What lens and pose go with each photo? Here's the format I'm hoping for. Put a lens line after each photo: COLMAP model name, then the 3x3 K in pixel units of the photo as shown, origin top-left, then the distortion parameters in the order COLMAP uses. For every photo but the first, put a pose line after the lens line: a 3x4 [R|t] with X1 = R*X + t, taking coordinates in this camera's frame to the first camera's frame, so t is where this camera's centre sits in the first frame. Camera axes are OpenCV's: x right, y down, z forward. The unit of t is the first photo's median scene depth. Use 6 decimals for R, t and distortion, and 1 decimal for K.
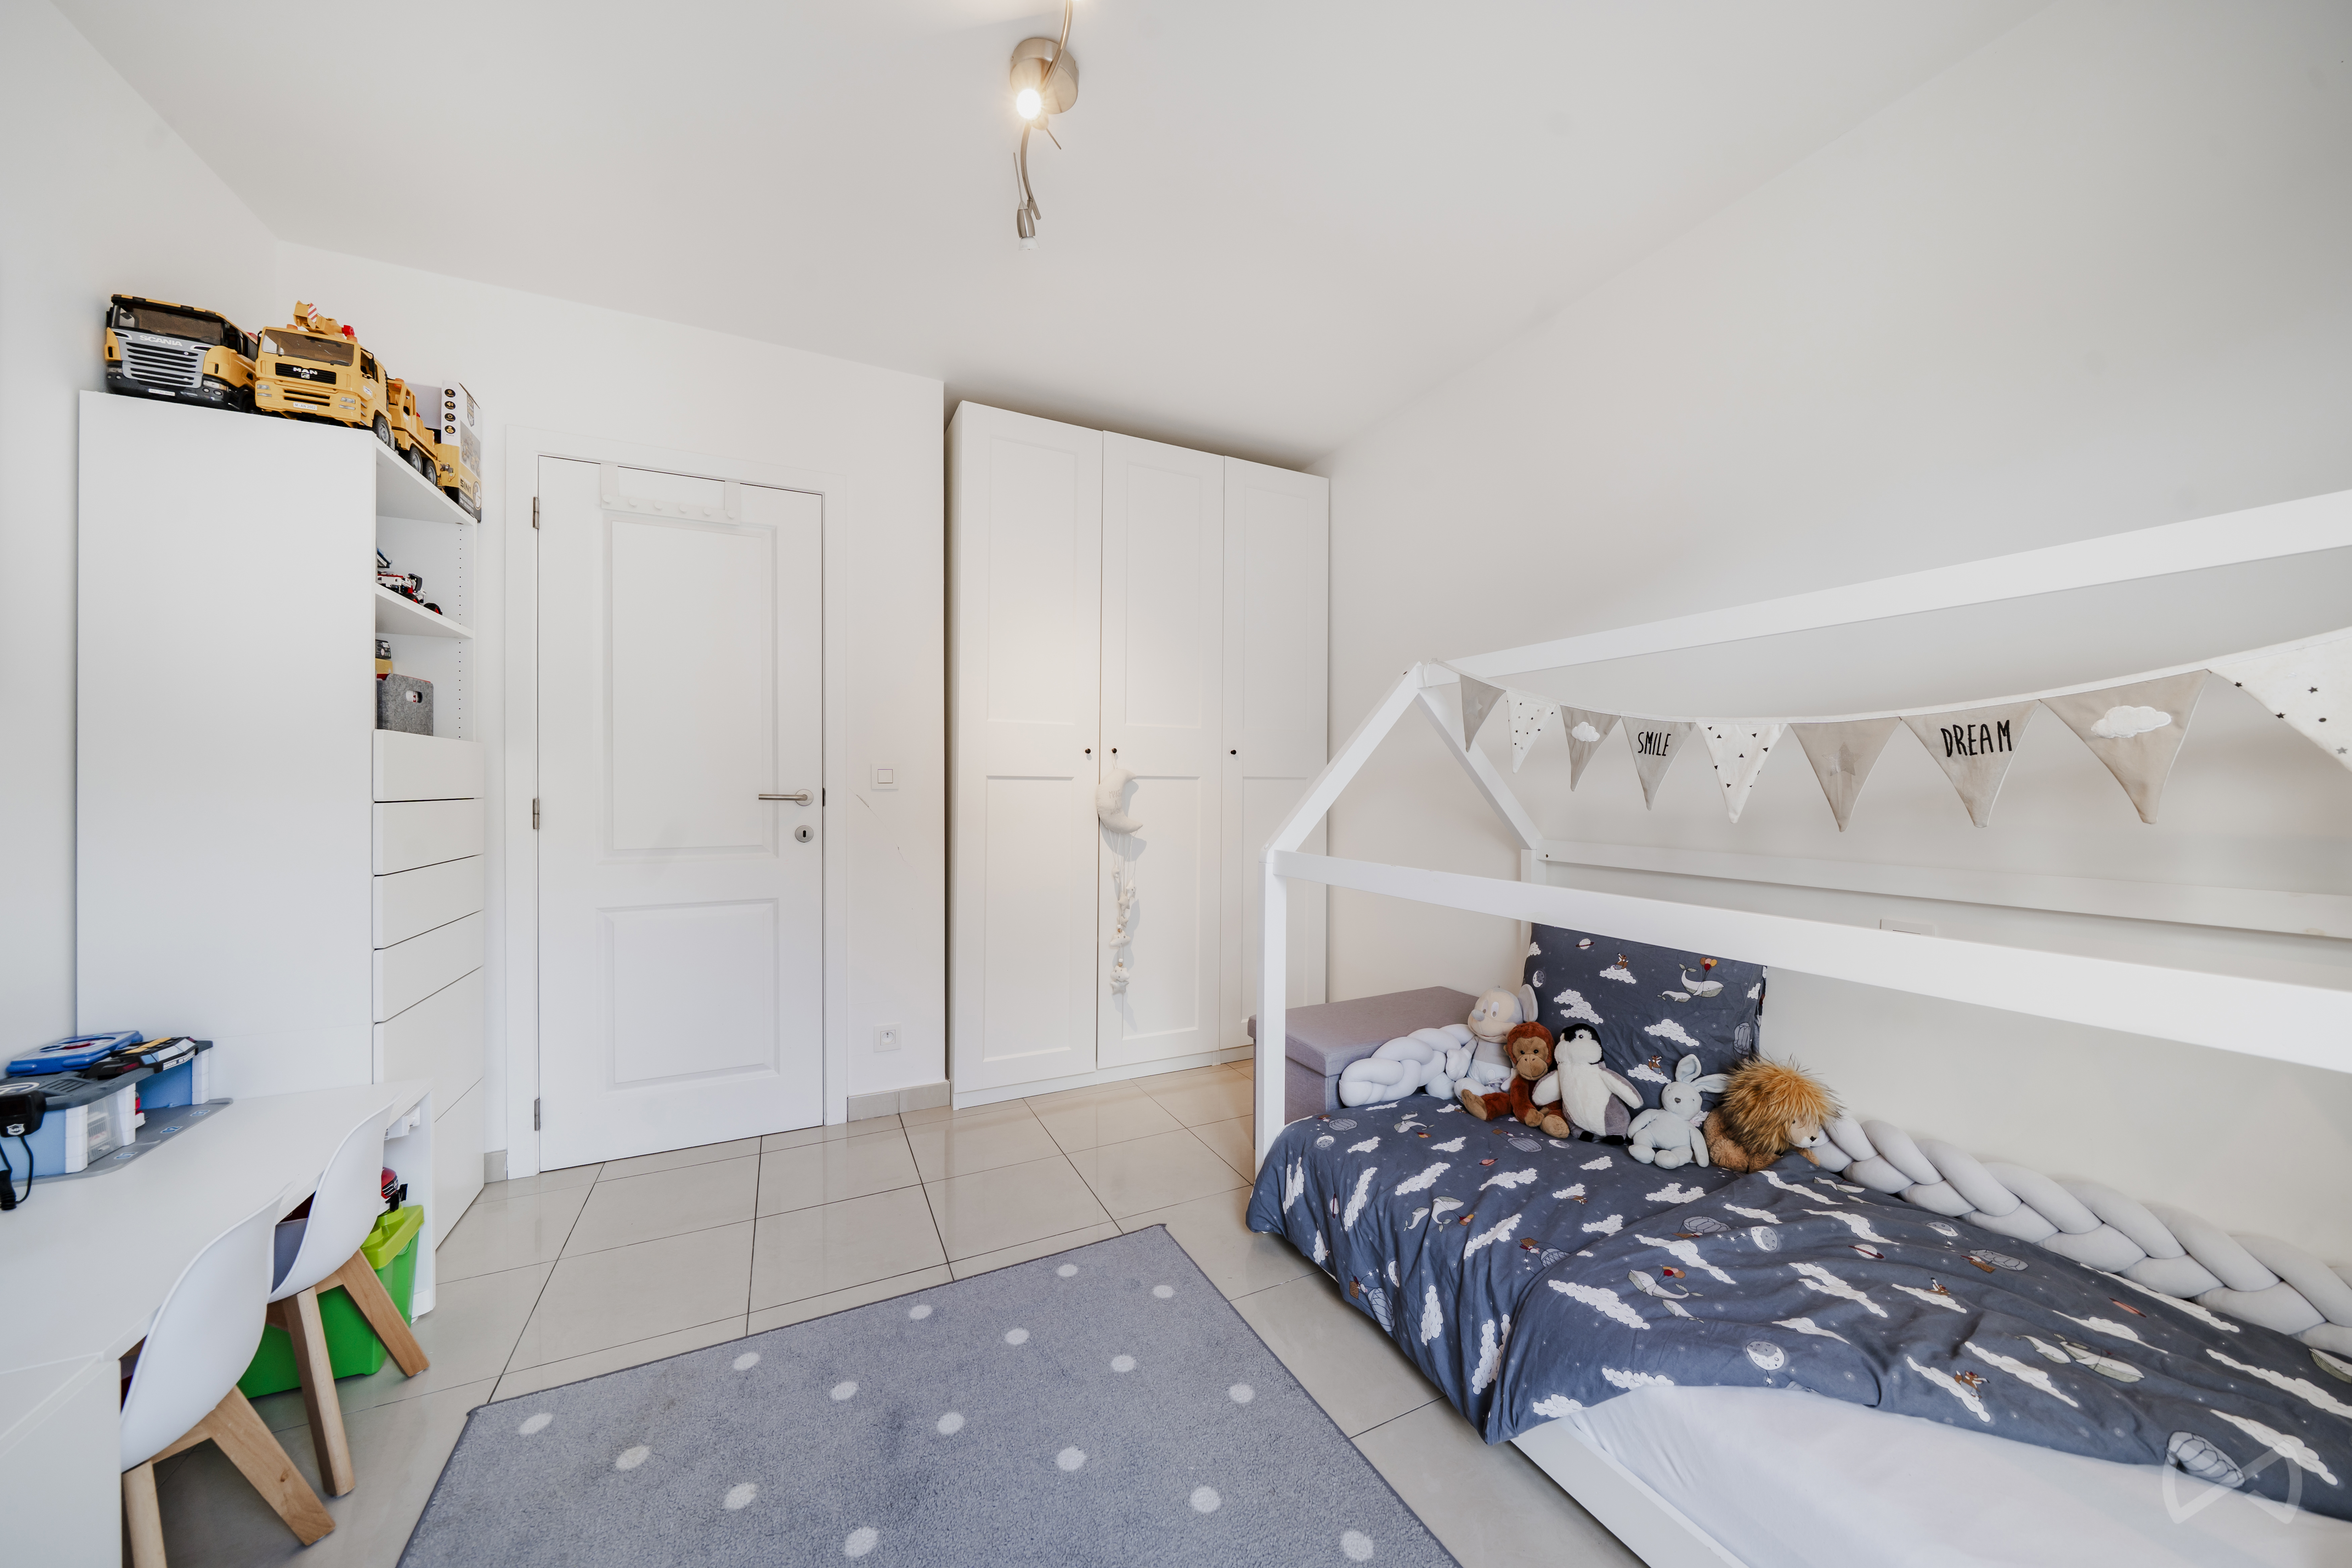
lens RADIAL K [[795.4, 0, 1185.6], [0, 795.4, 785.8], [0, 0, 1]] dist [0.001091, -0.002664]
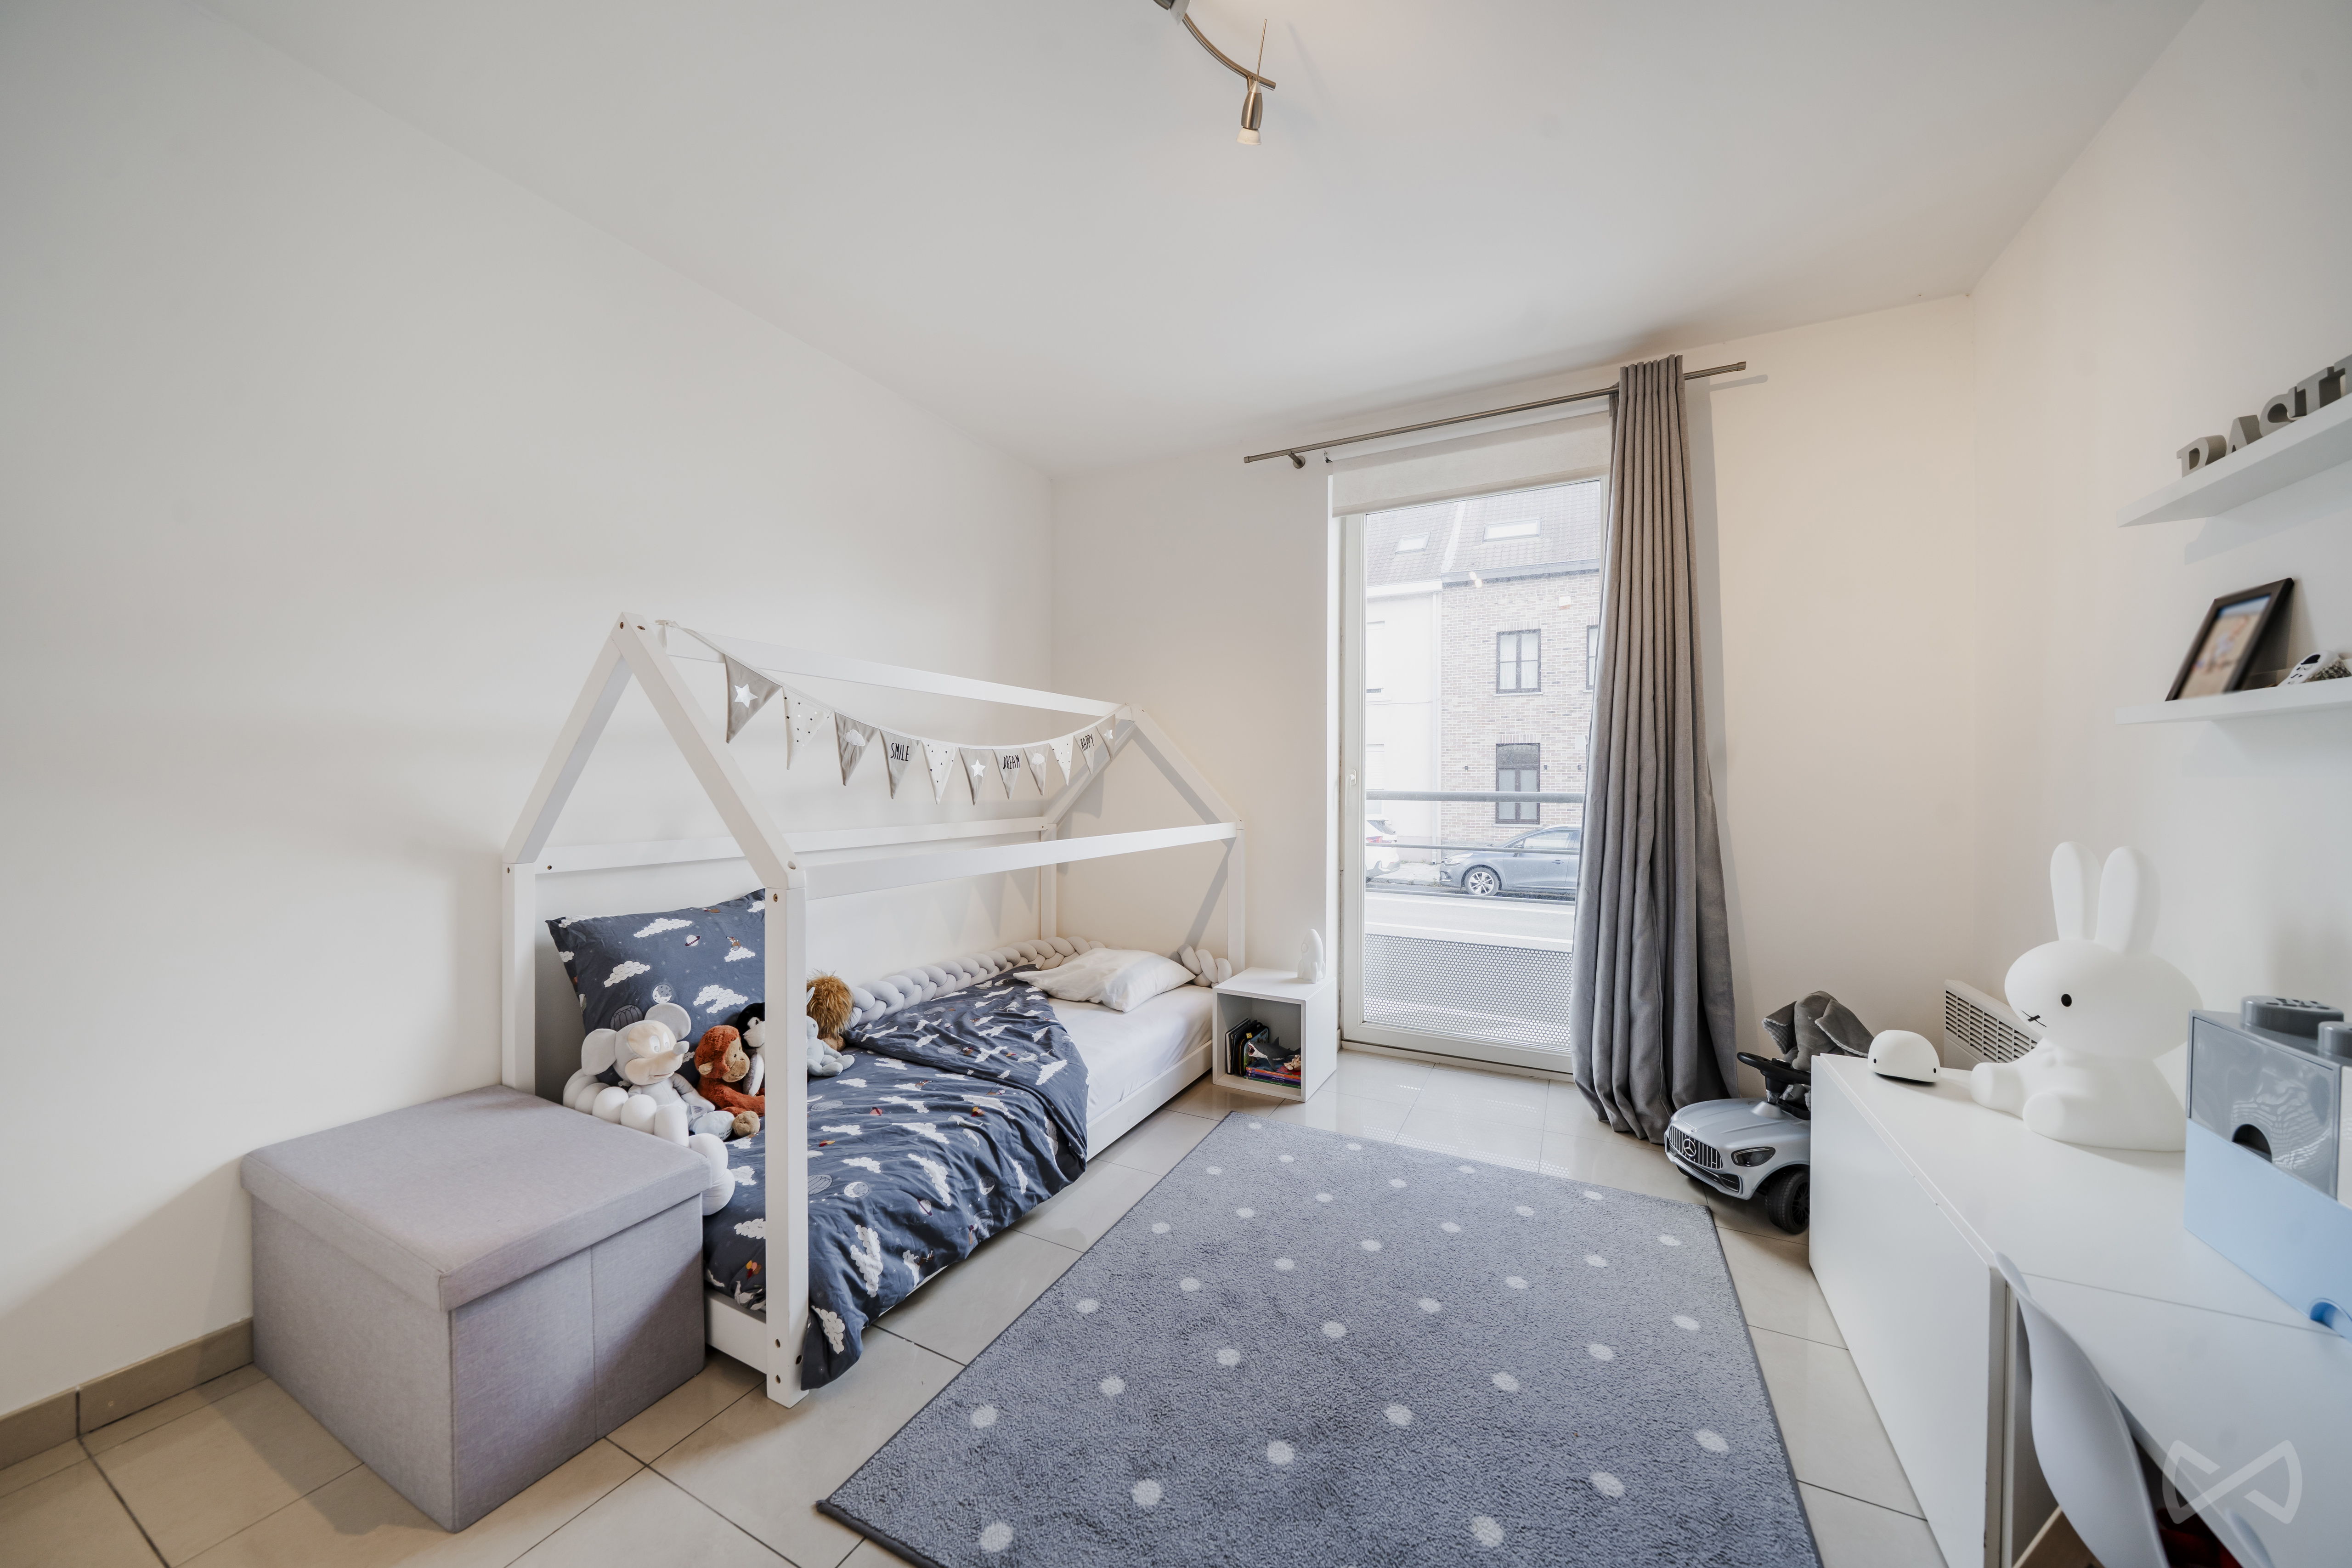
lens RADIAL K [[802.1, 0, 1173.4], [0, 802.1, 789.0], [0, 0, 1]] dist [-0.005249, -0.000246]
pose [[-0.593554, -0.008809, 0.804746, -0.816505], [-0.003483, 0.999959, 0.008377, -0.000285], [-0.804787, 0.002169, -0.593560, 1.384860]]
